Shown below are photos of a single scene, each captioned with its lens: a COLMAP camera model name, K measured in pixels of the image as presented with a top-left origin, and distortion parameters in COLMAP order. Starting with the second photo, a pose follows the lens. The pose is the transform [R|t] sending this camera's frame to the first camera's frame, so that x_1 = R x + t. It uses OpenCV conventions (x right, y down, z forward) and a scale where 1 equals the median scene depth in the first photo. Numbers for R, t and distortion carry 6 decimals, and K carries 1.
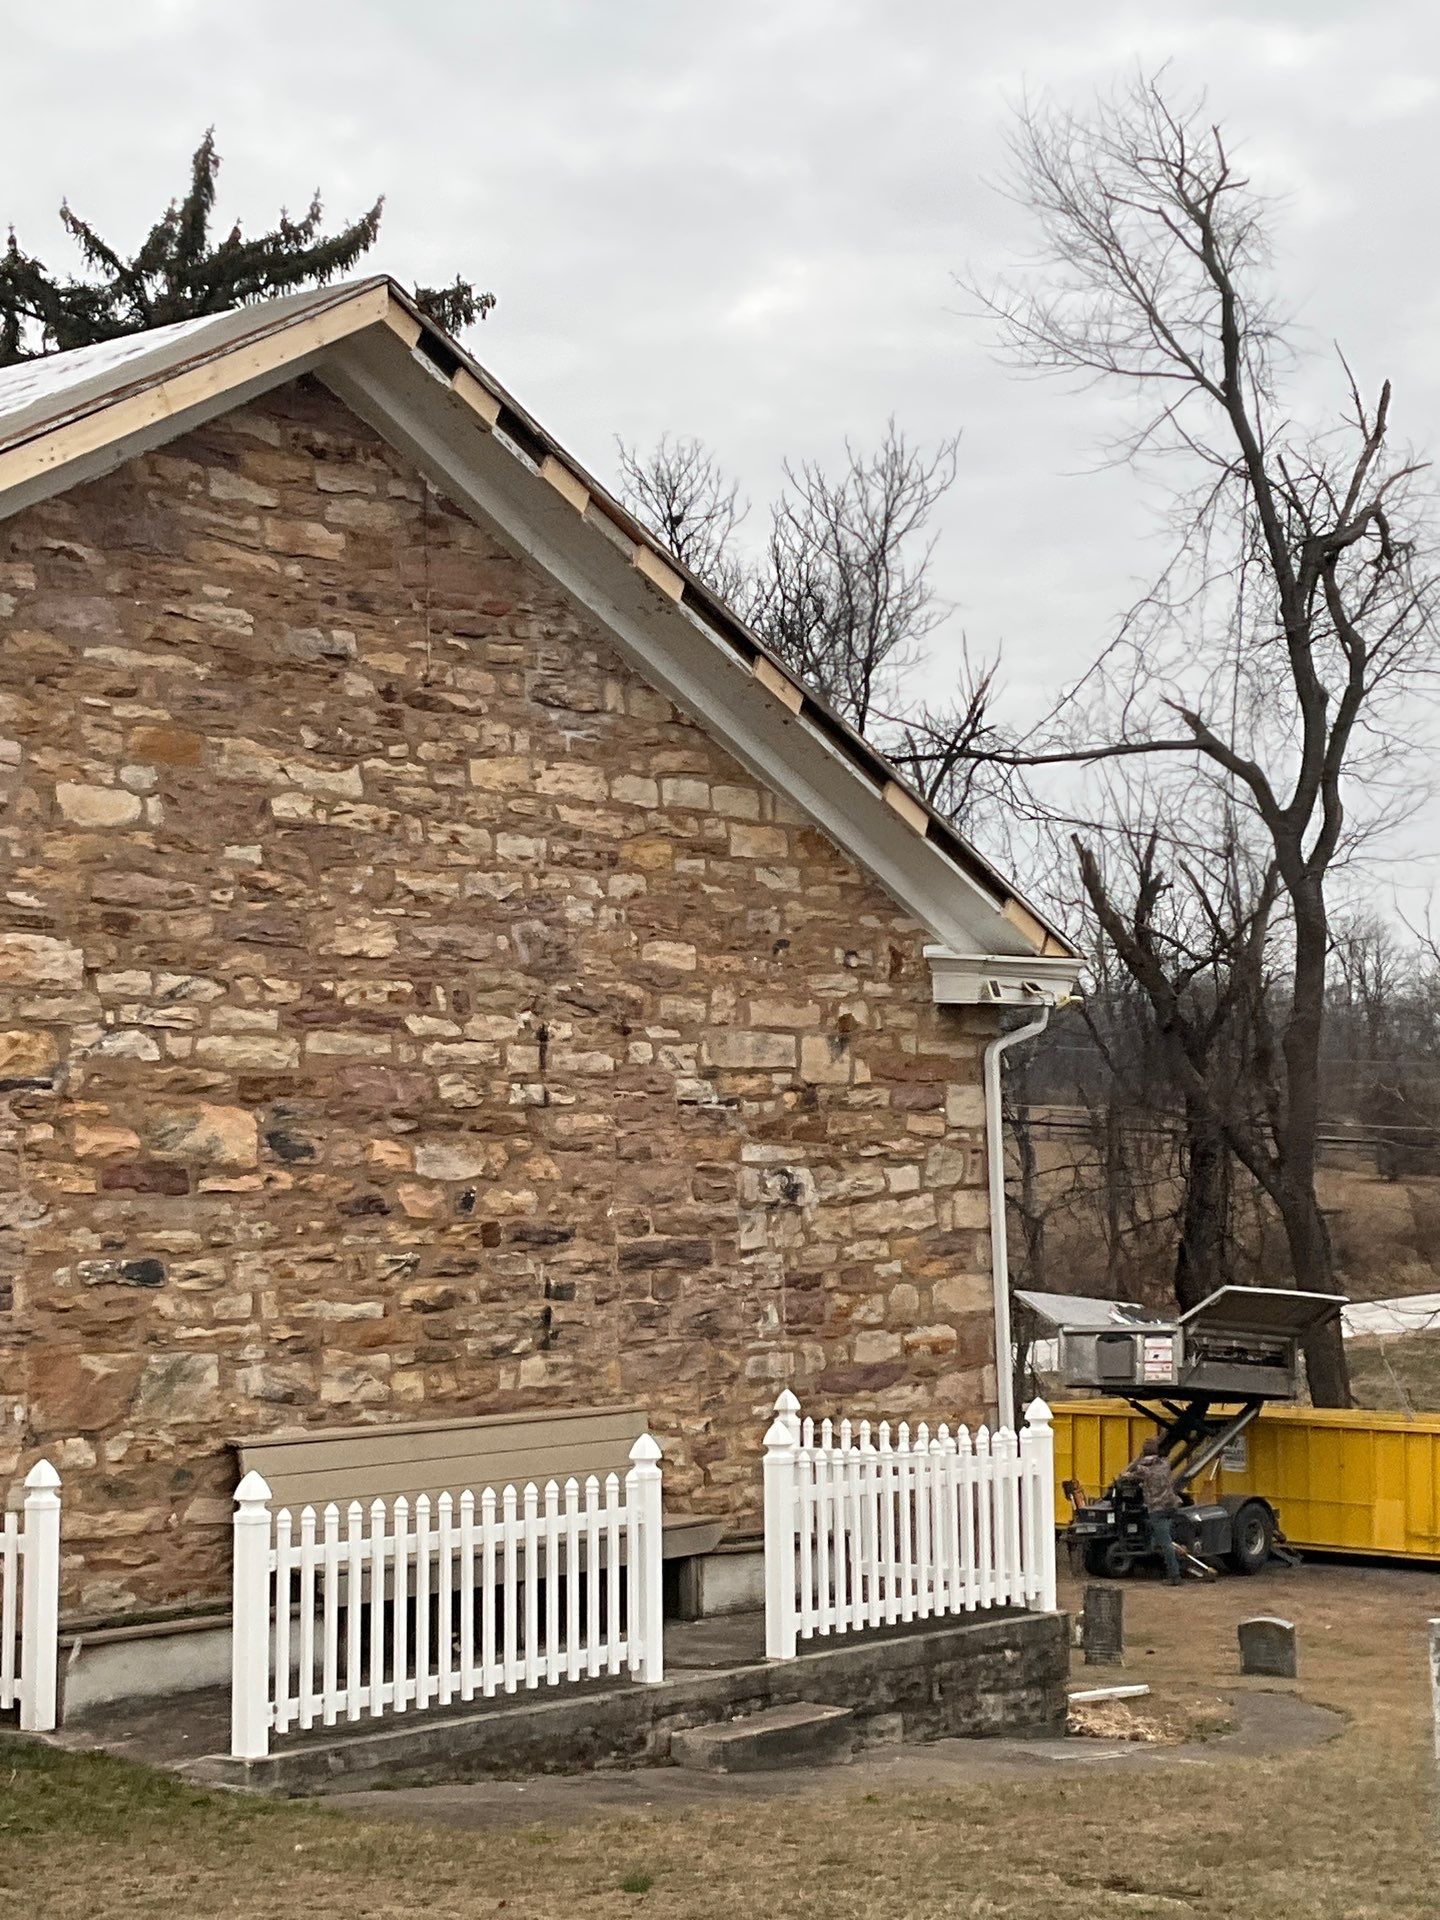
lens RADIAL K [[3295.9, 0, 712.8], [0, 3295.9, 974.8], [0, 0, 1]] dist [0.089304, 0.123185]
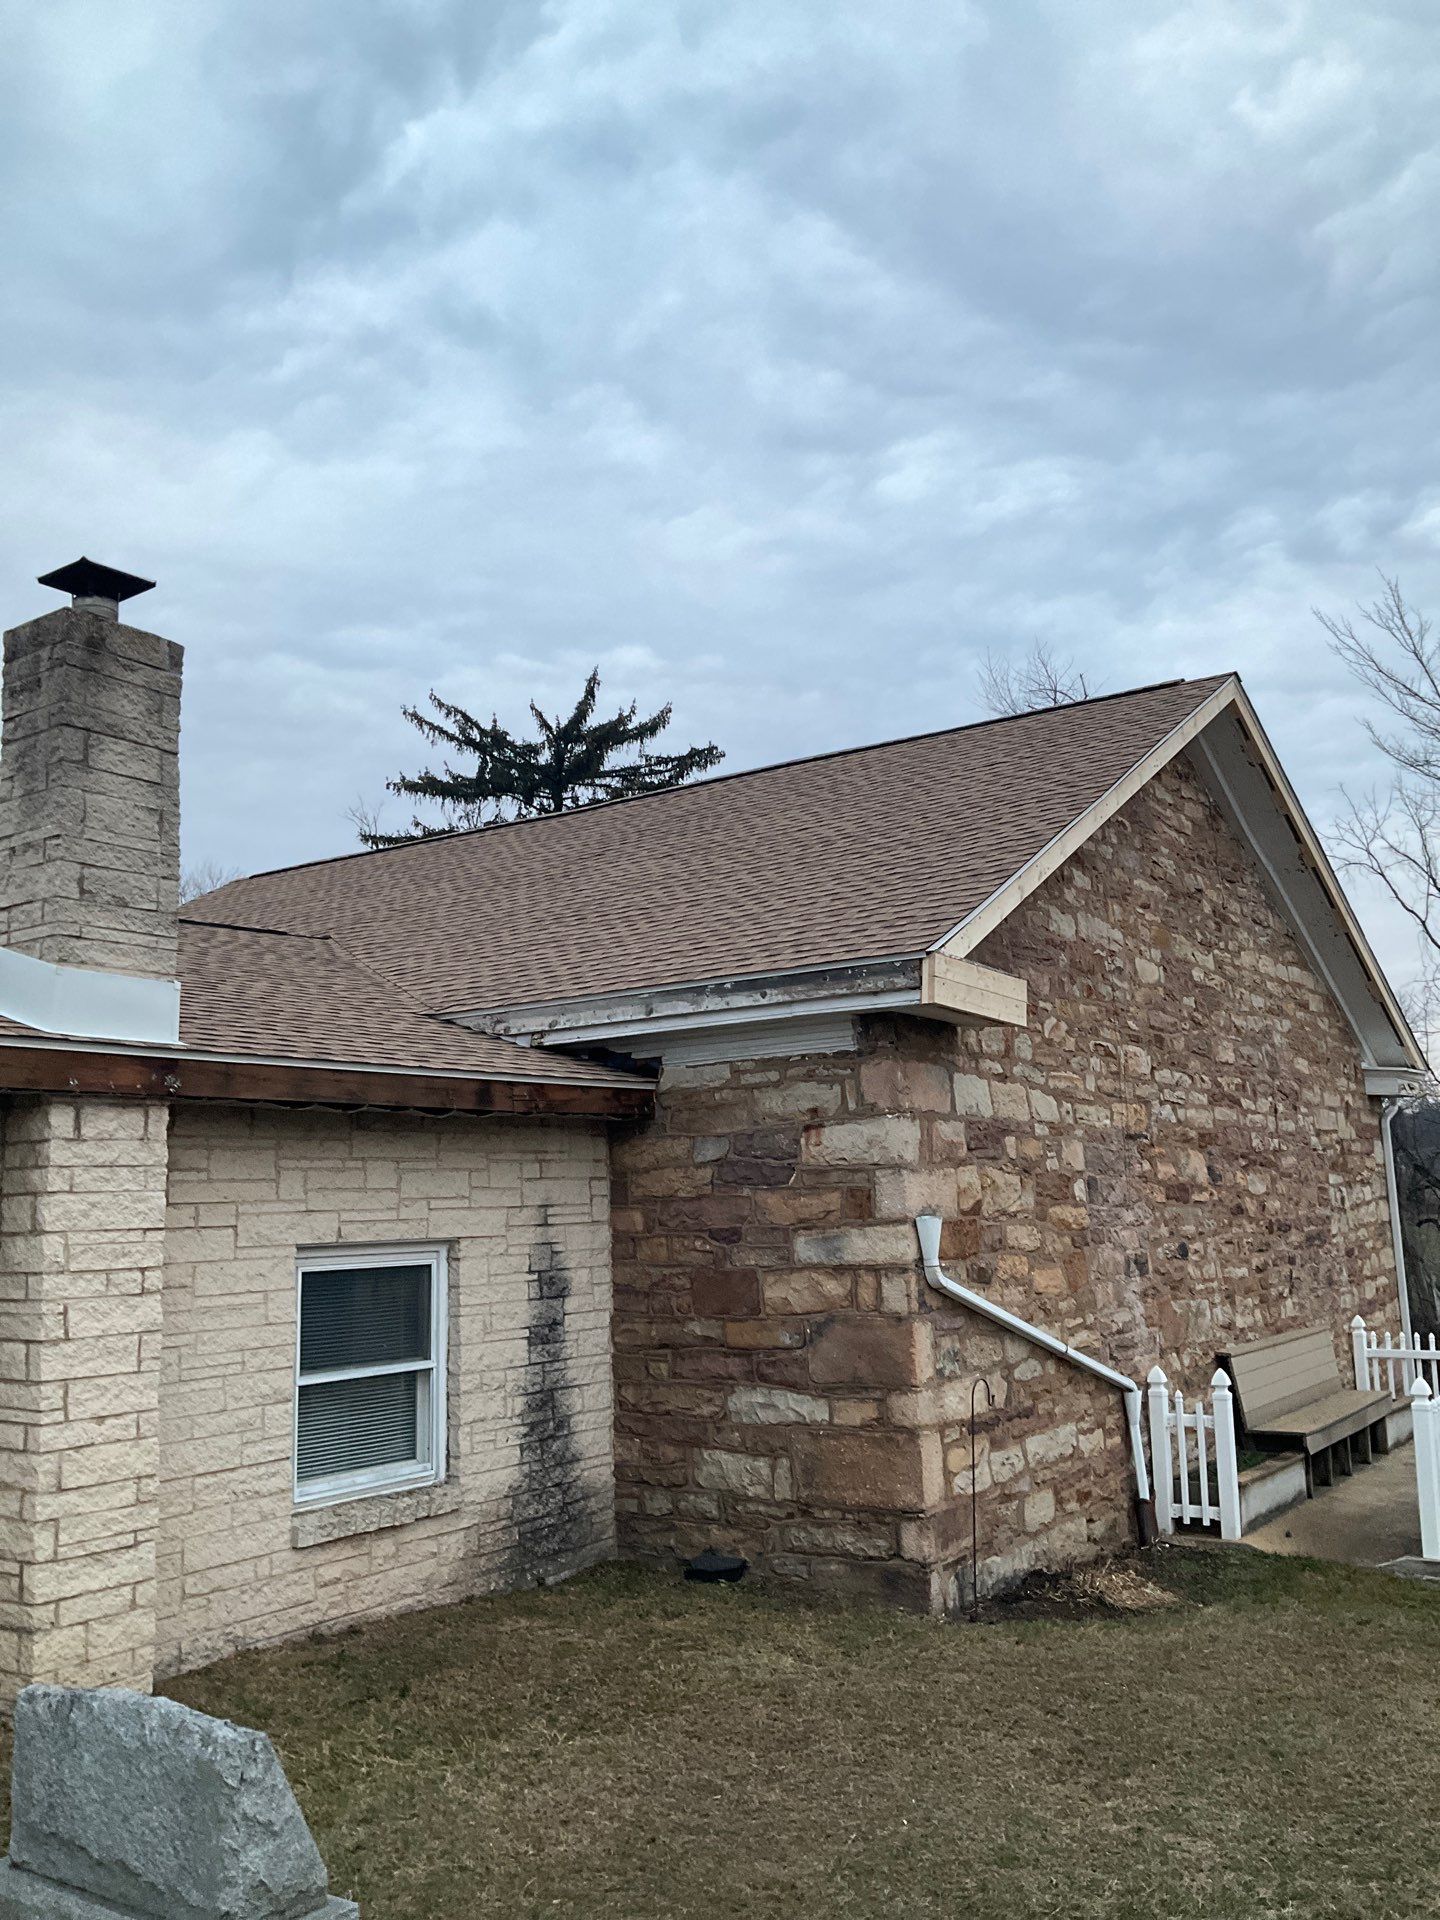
lens RADIAL K [[1570.9, 0, 720.4], [0, 1570.9, 976.3], [0, 0, 1]] dist [0.134479, -0.249608]
pose [[0.996595, 0.001771, 0.082433, -0.437313], [0.004690, 0.996933, -0.078122, 0.012845], [-0.082318, 0.078242, 0.993530, 0.197811]]
